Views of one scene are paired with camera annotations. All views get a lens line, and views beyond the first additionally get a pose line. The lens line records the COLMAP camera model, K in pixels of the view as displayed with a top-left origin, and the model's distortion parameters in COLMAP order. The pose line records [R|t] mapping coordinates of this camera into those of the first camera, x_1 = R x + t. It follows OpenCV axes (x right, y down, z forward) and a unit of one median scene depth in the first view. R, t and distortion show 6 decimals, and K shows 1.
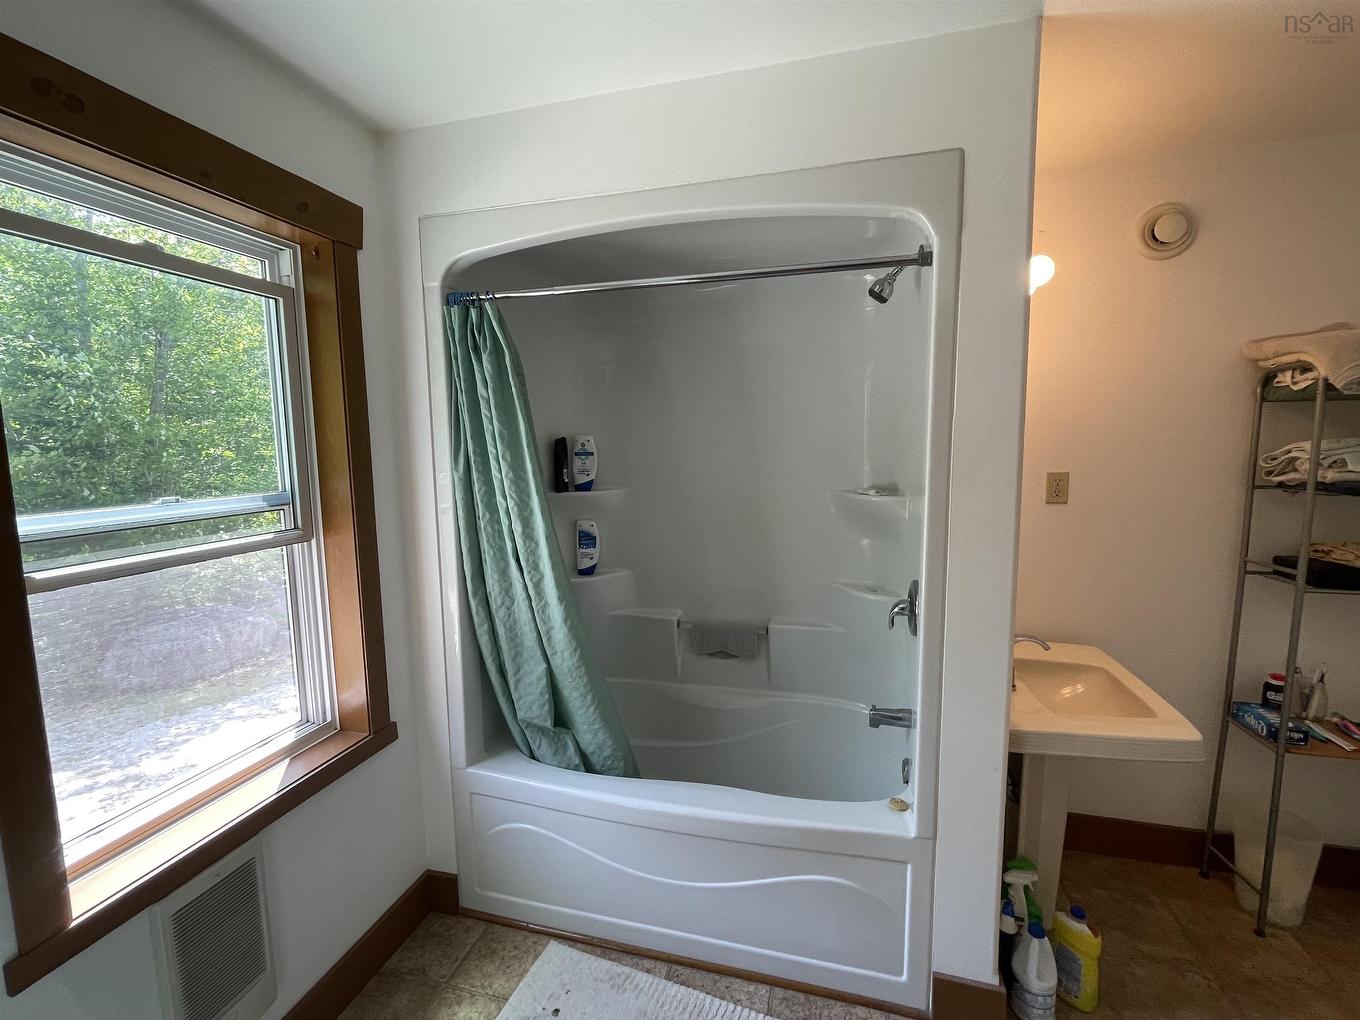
lens RADIAL K [[612.4, 0, 679.3], [0, 612.4, 514.0], [0, 0, 1]] dist [-0.003045, -0.000114]
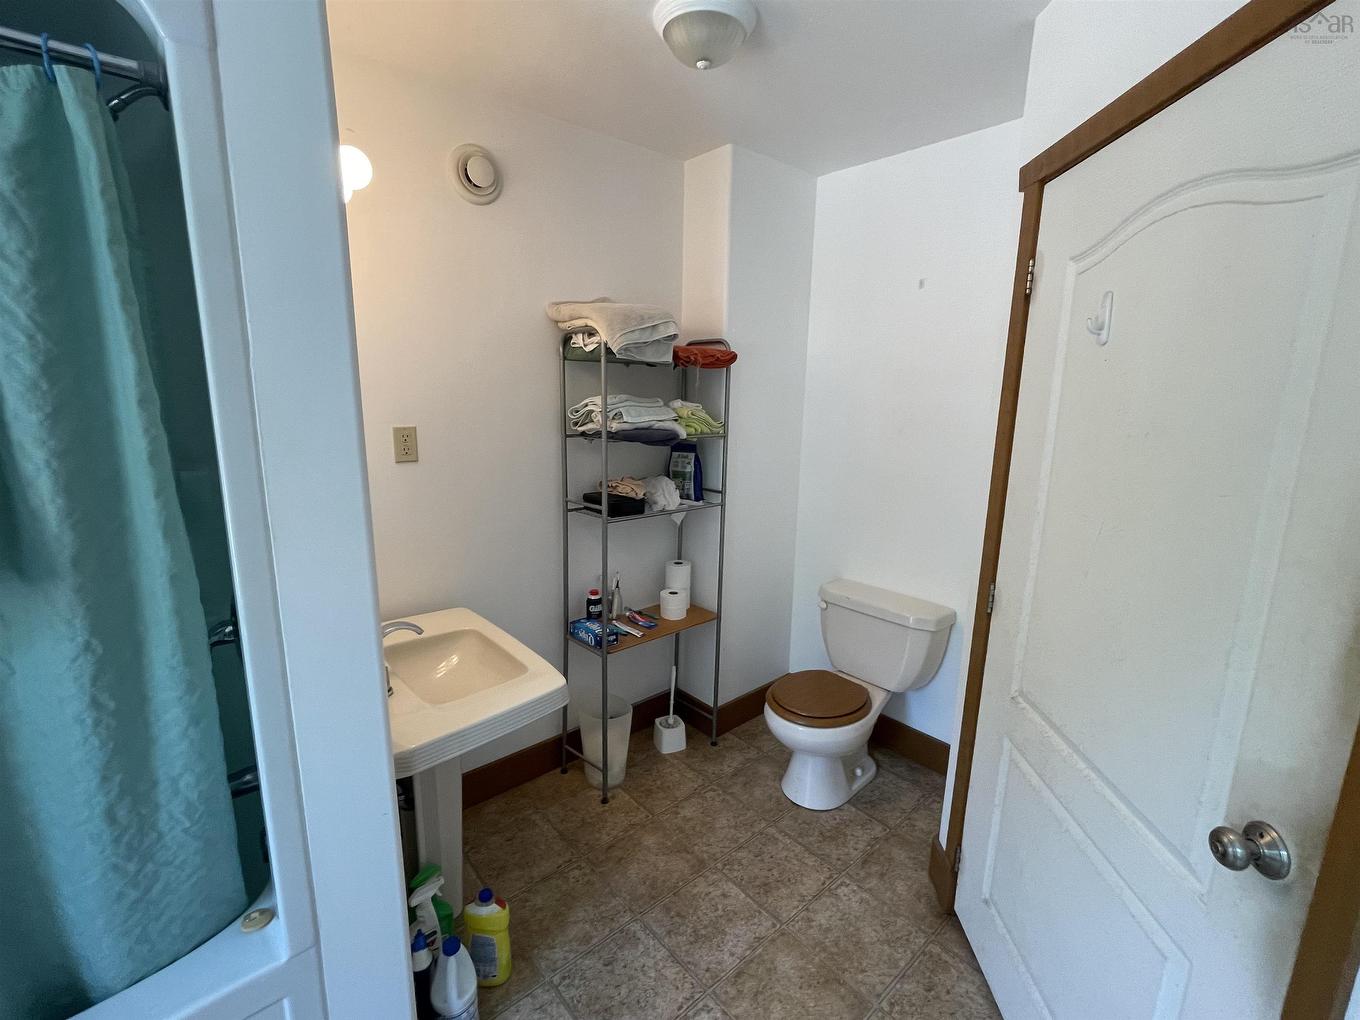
lens RADIAL K [[612.4, 0, 679.3], [0, 612.4, 514.0], [0, 0, 1]] dist [-0.003045, -0.000114]
pose [[0.556327, -0.143835, 0.818420, 0.108544], [0.071115, 0.989533, 0.125567, -0.030112], [-0.827915, -0.011654, 0.560733, 0.192480]]
